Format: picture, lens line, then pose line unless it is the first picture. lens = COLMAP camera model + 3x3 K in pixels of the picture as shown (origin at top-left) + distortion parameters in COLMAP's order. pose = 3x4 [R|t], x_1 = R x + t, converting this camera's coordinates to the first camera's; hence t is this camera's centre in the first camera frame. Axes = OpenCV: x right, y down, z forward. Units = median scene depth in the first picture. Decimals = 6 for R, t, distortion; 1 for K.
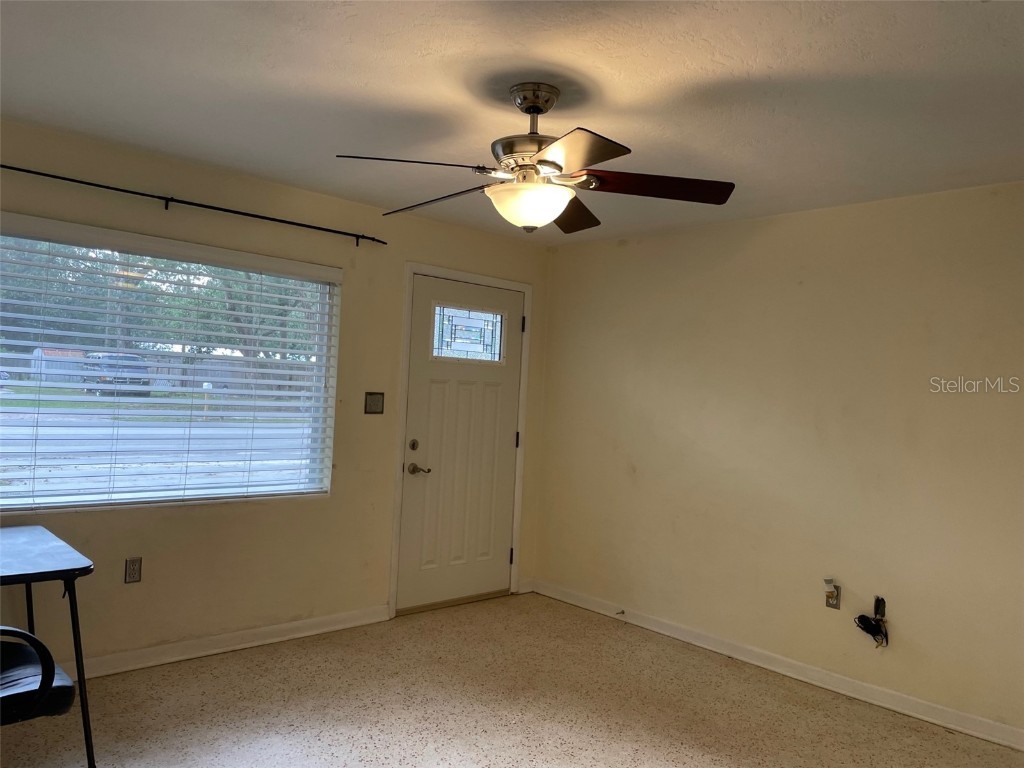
lens RADIAL K [[781.1, 0, 512.0], [0, 781.1, 384.0], [0, 0, 1]] dist [0.070110, -0.093057]
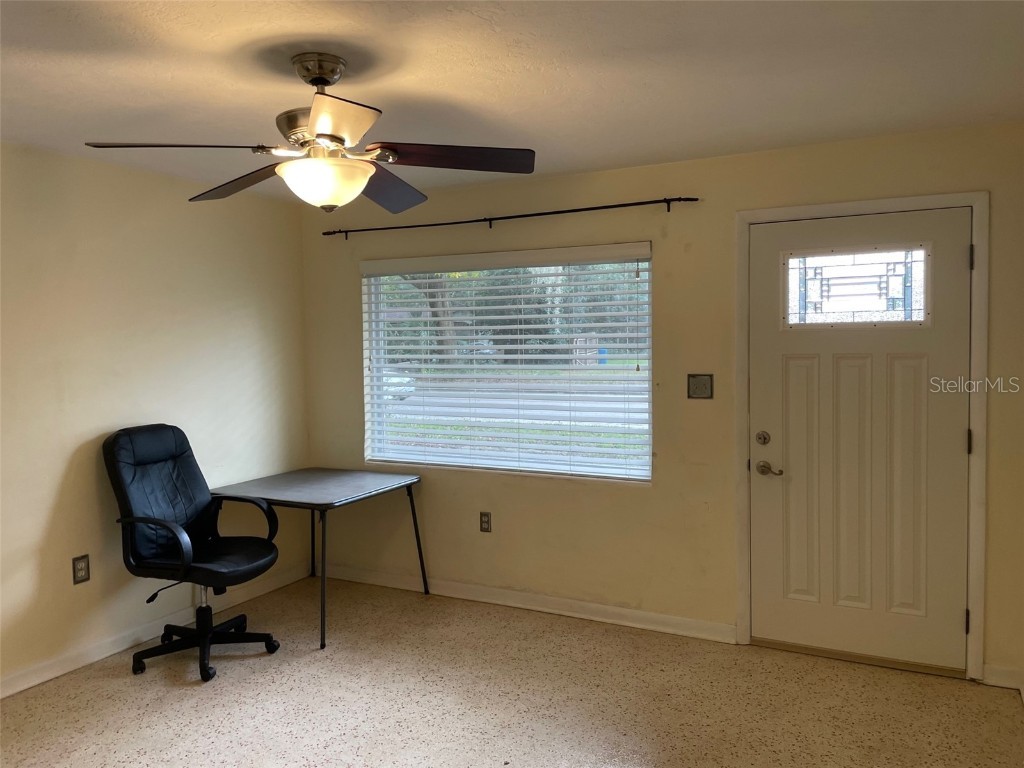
lens RADIAL K [[781.1, 0, 512.0], [0, 781.1, 384.0], [0, 0, 1]] dist [0.070110, -0.093057]
pose [[0.341330, -0.002462, -0.939940, 0.561542], [0.037272, 0.999246, 0.010918, 0.004596], [0.939204, -0.038760, 0.341164, 0.506835]]
